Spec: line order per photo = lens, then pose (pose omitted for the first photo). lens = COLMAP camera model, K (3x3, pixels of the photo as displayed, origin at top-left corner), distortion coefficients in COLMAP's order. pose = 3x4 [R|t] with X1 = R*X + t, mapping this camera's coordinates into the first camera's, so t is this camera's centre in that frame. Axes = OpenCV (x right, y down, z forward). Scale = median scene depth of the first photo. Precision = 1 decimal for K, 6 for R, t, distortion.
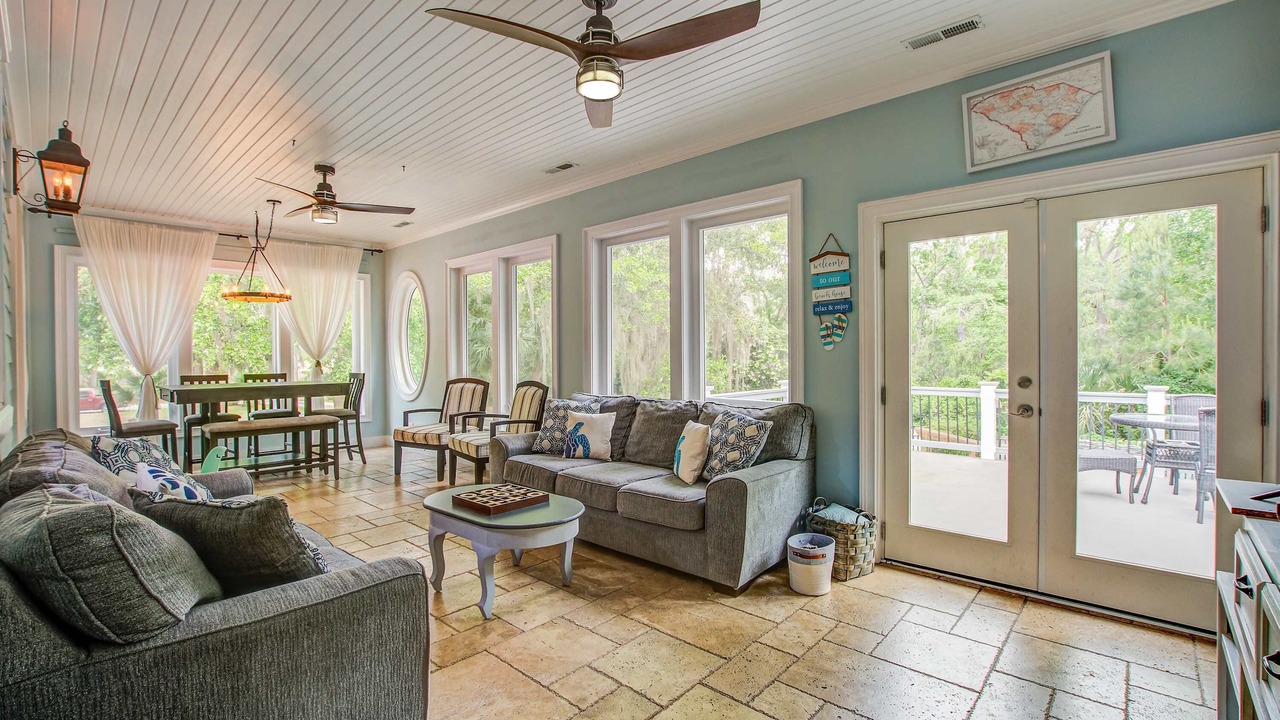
lens RADIAL K [[591.0, 0, 640.0], [0, 591.0, 360.0], [0, 0, 1]] dist [-0.000773, 0.000271]
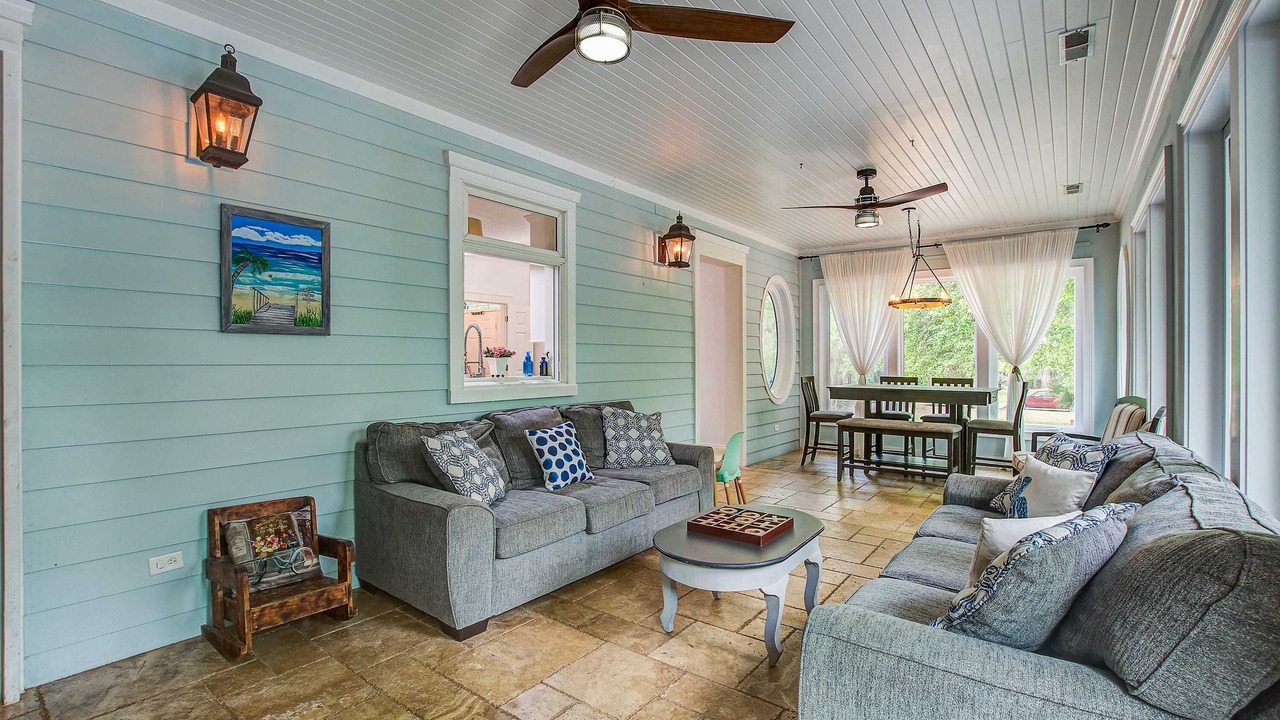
lens RADIAL K [[591.0, 0, 640.0], [0, 591.0, 360.0], [0, 0, 1]] dist [-0.000773, 0.000271]
pose [[0.075149, 0.009656, -0.997126, 0.416892], [-0.018603, 0.999793, 0.008279, -0.007634], [0.996999, 0.017928, 0.075313, 0.523701]]
